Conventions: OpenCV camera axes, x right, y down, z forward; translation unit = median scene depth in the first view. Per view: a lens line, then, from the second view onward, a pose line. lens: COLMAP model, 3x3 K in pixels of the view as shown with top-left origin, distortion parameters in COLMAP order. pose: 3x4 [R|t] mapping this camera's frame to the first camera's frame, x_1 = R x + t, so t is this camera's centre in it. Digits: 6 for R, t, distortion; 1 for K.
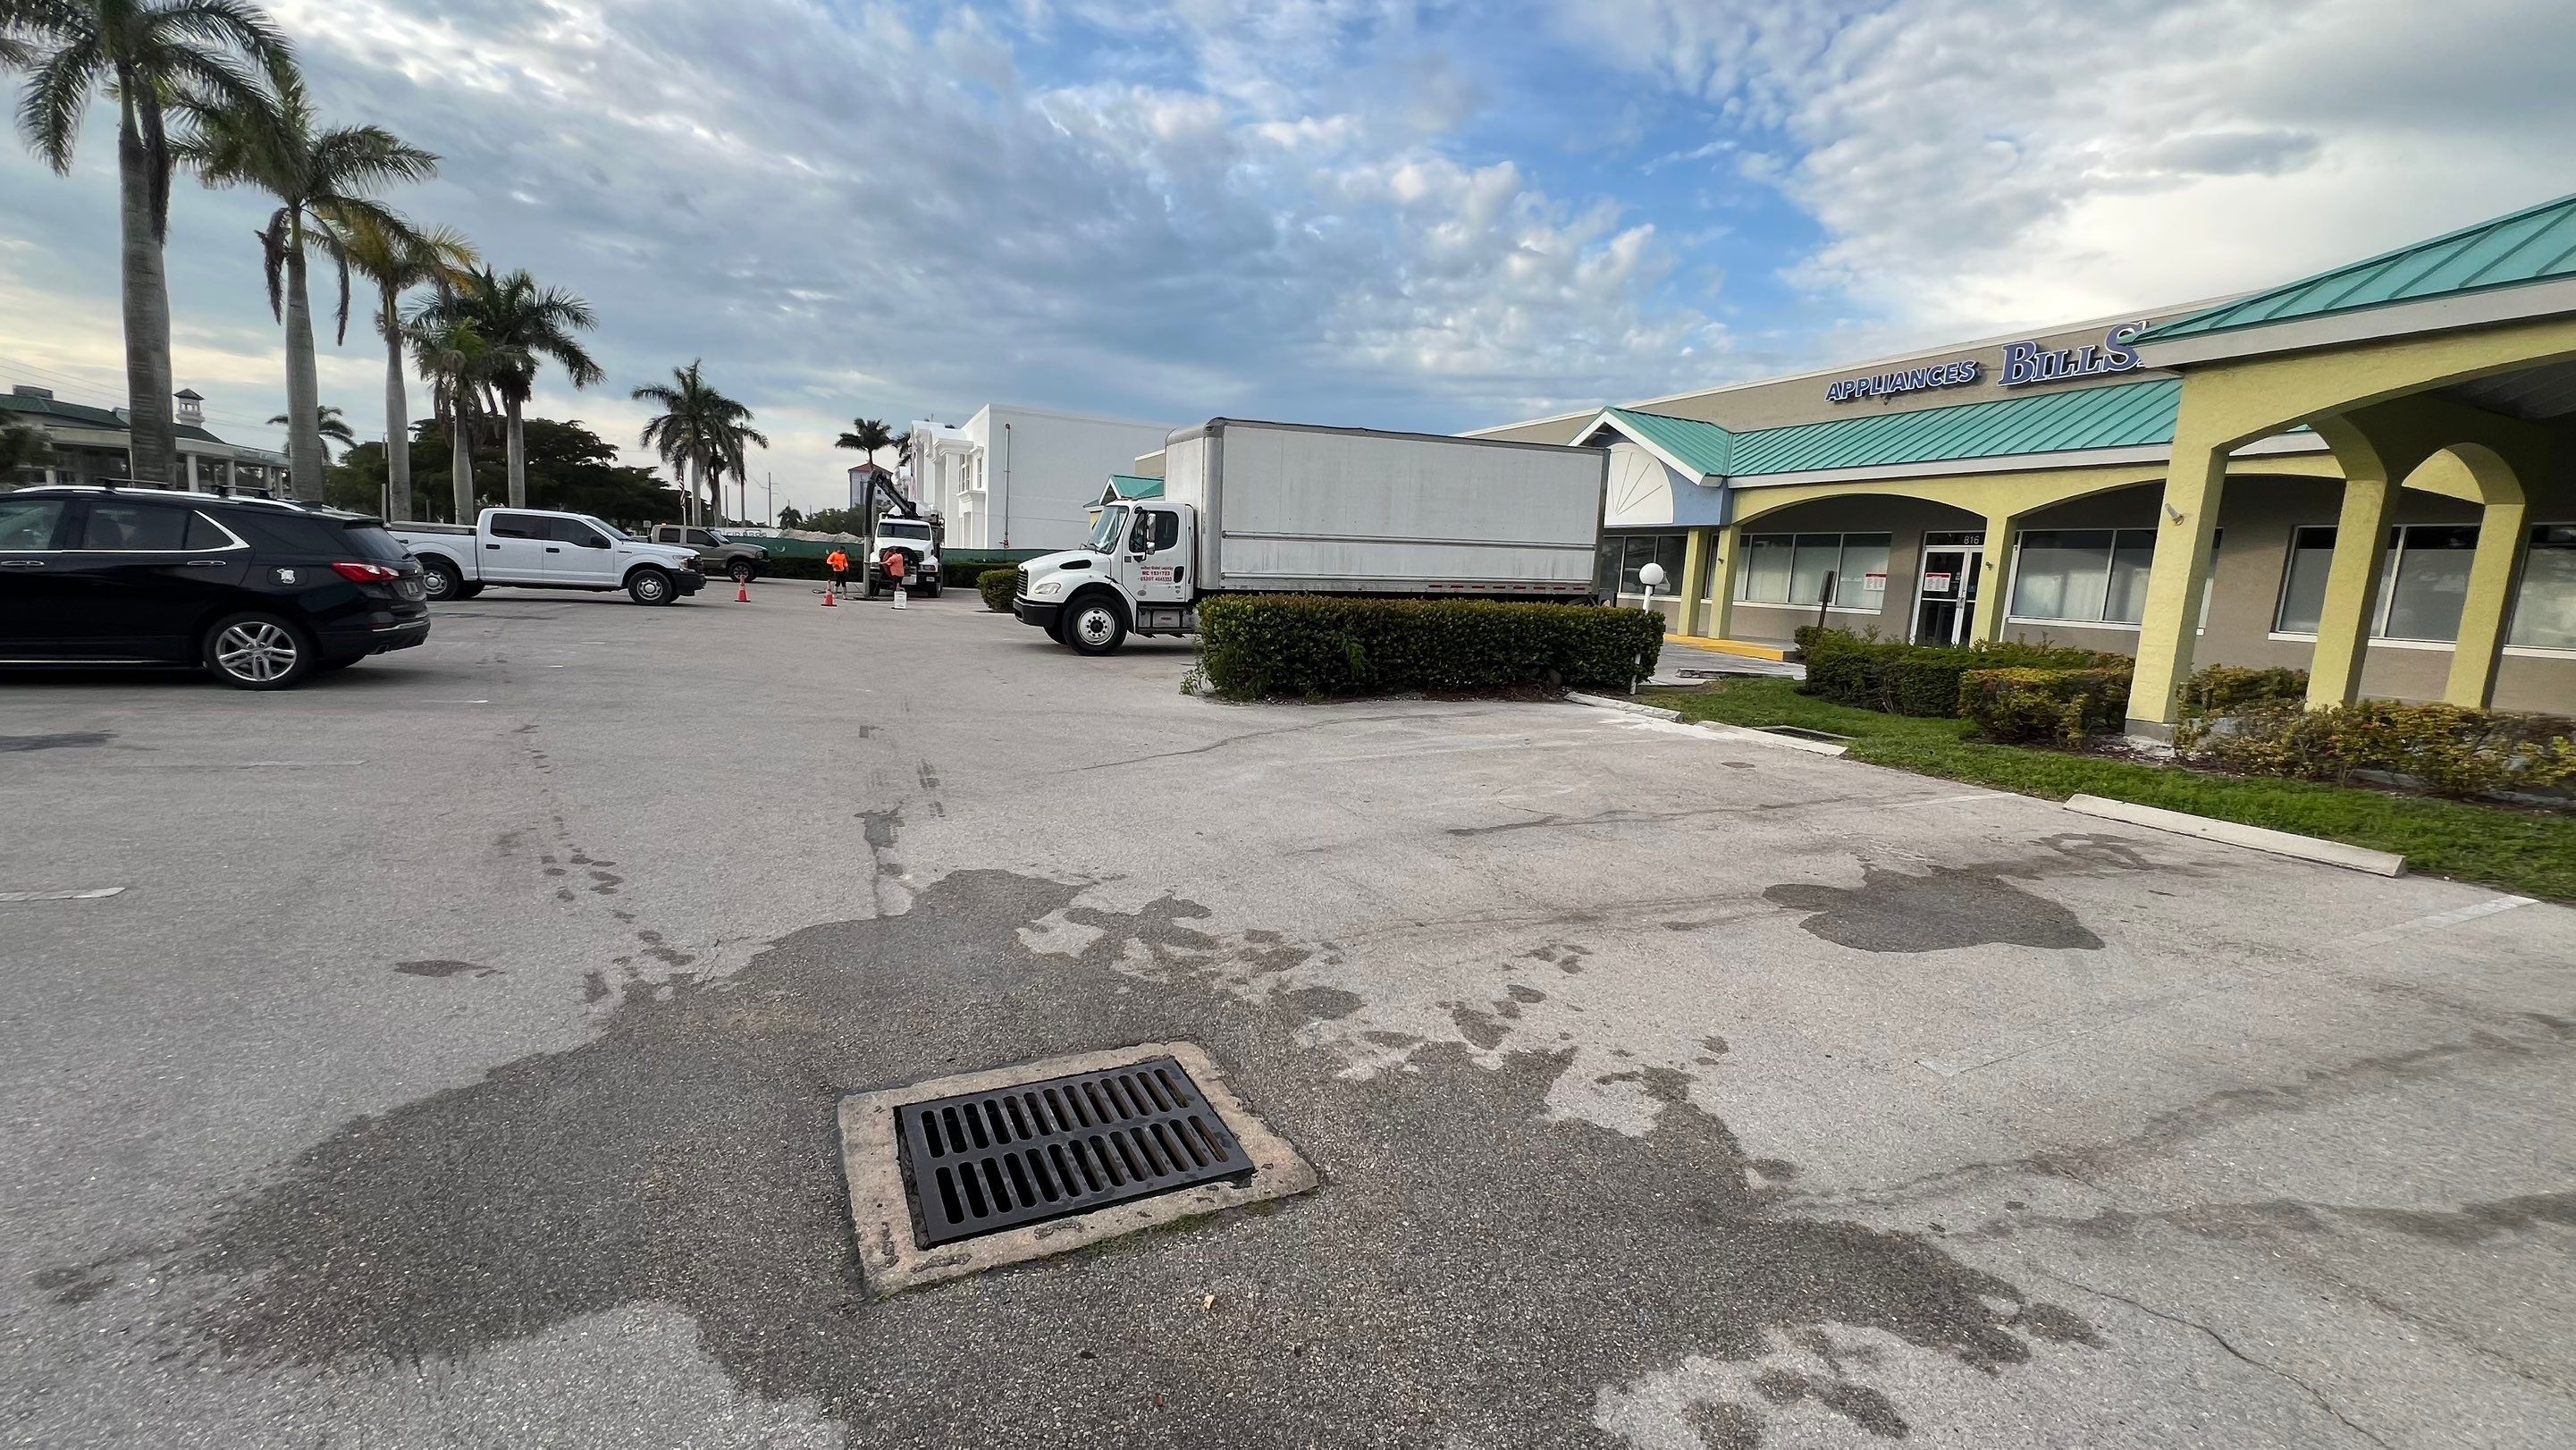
lens RADIAL K [[1030.0, 0, 1282.2], [0, 1030.0, 716.4], [0, 0, 1]] dist [-0.002662, 0.000371]
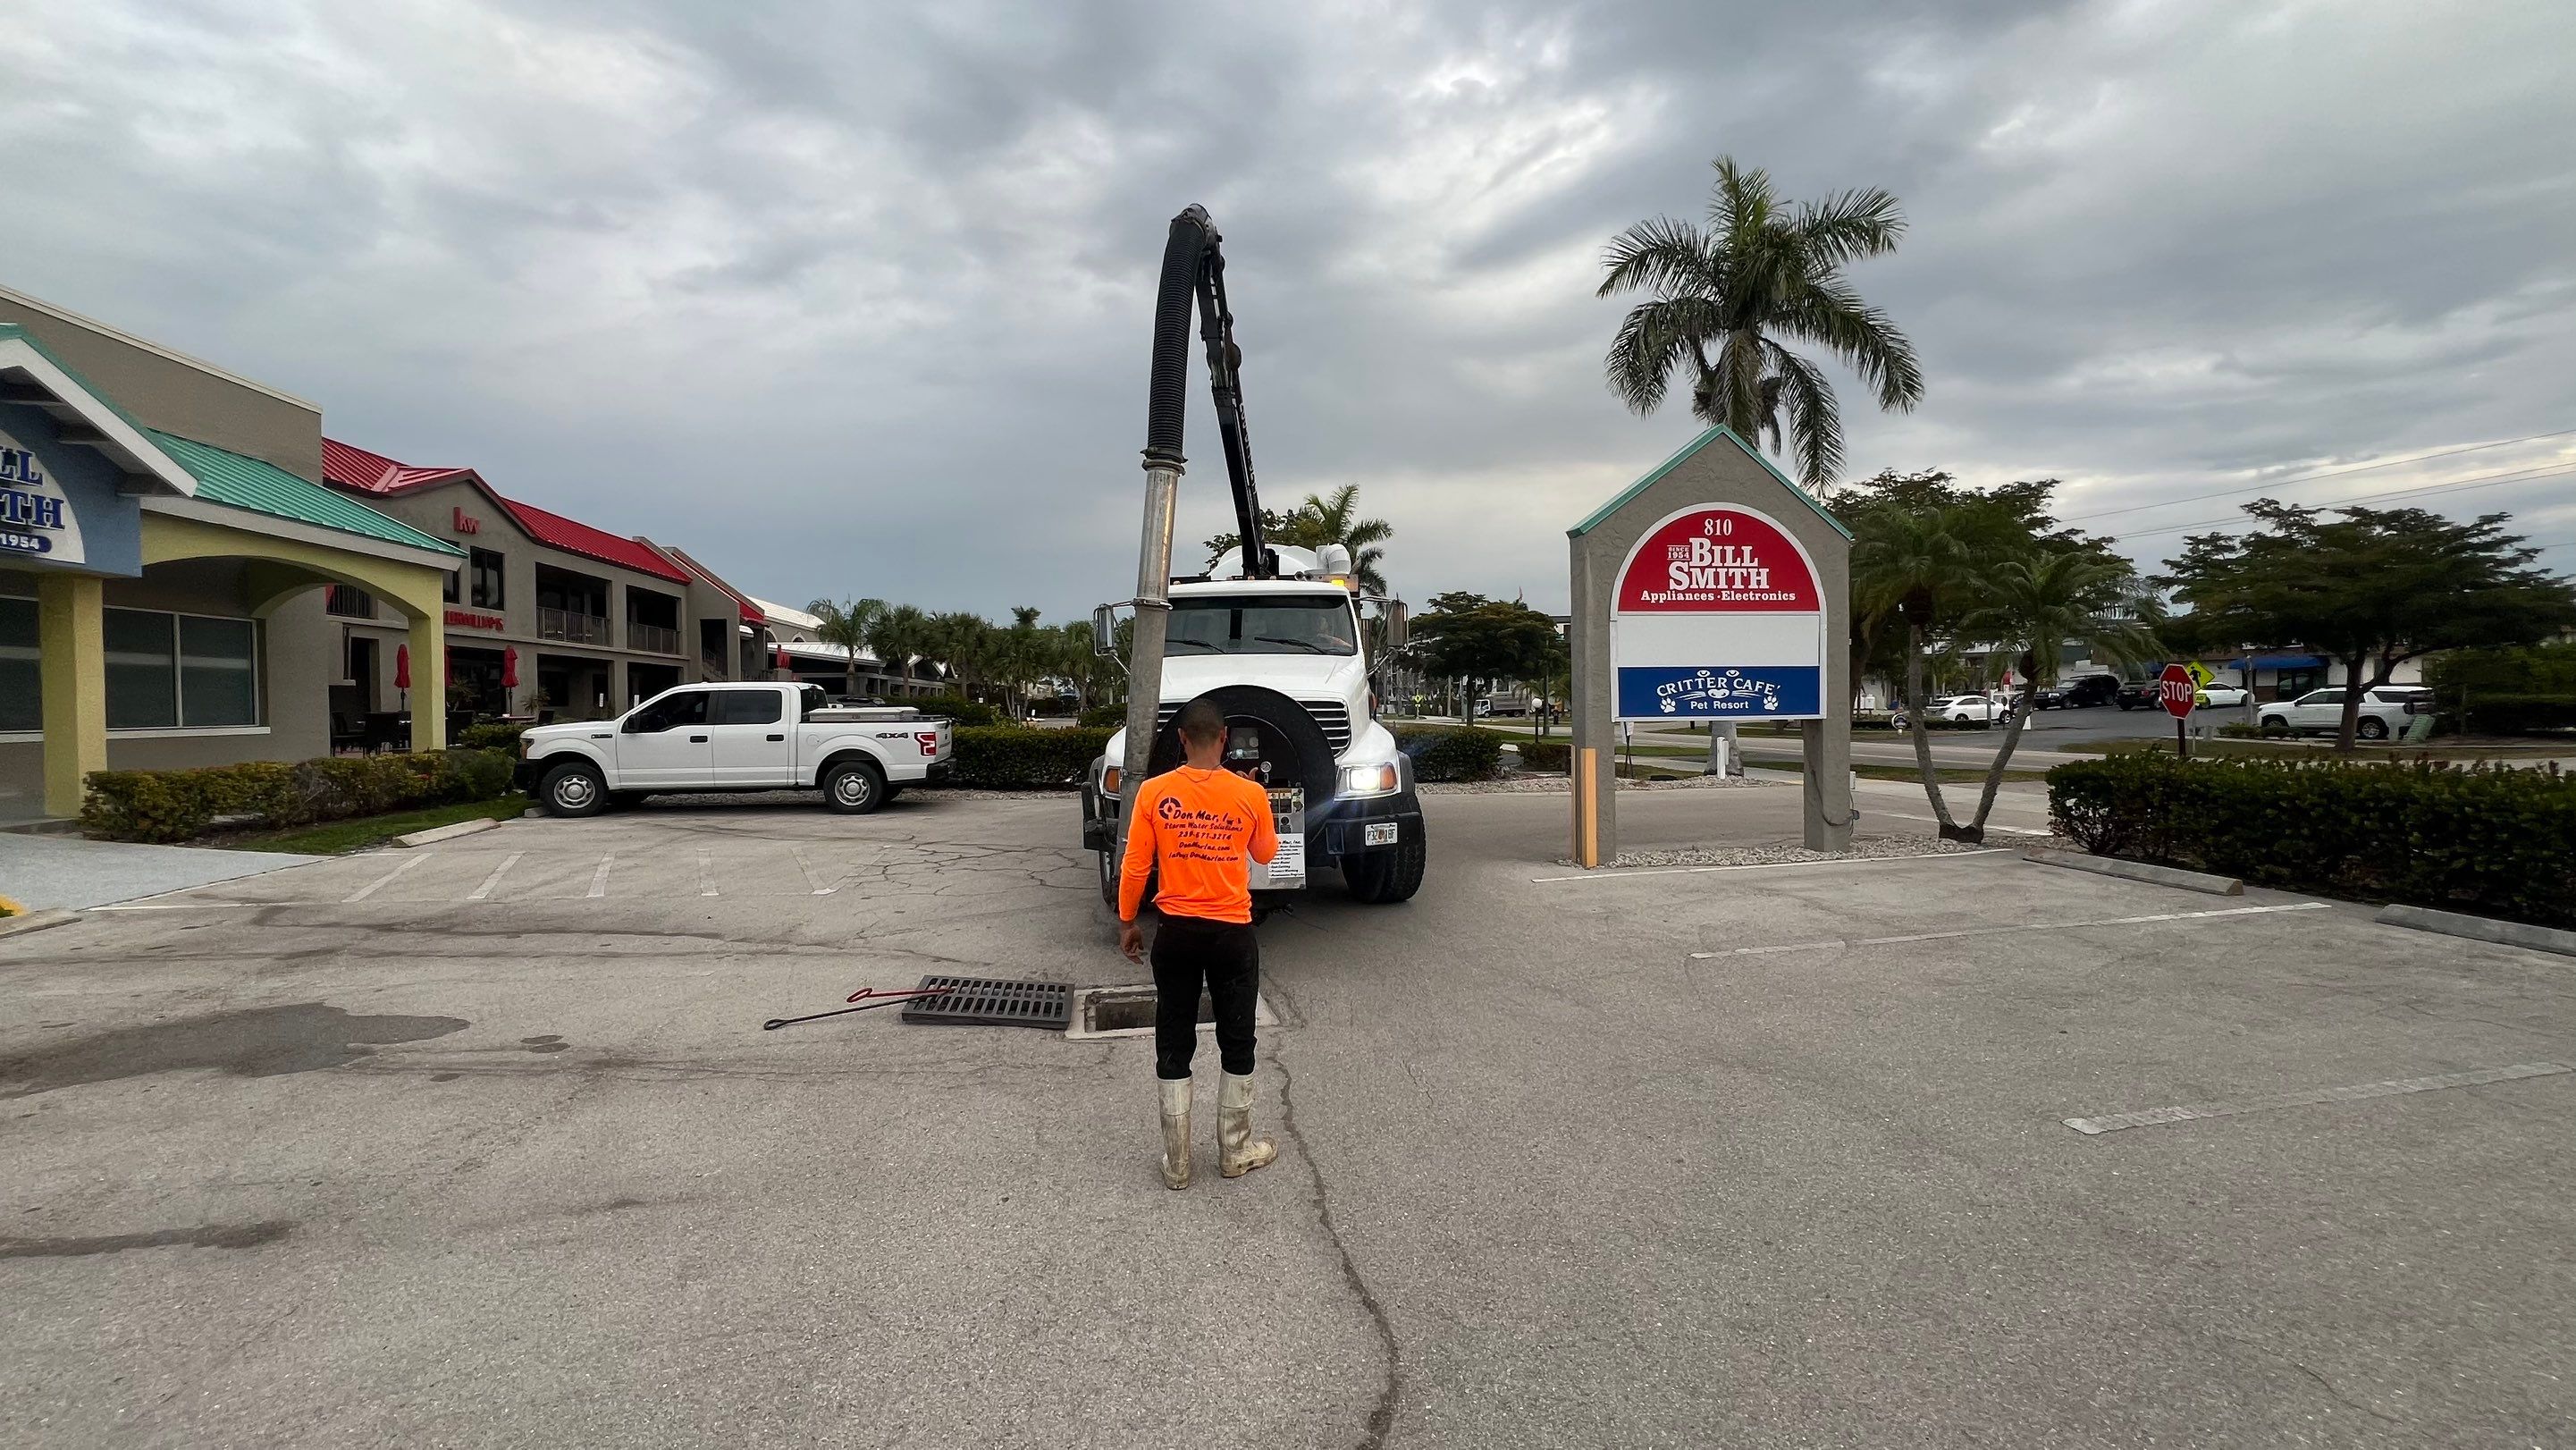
lens RADIAL K [[1030.0, 0, 1282.2], [0, 1030.0, 716.4], [0, 0, 1]] dist [-0.002662, 0.000371]
pose [[-0.959060, -0.026433, 0.281966, -0.528749], [0.026095, 0.983150, 0.180927, -0.254828], [-0.281997, 0.180878, -0.942211, 1.601639]]
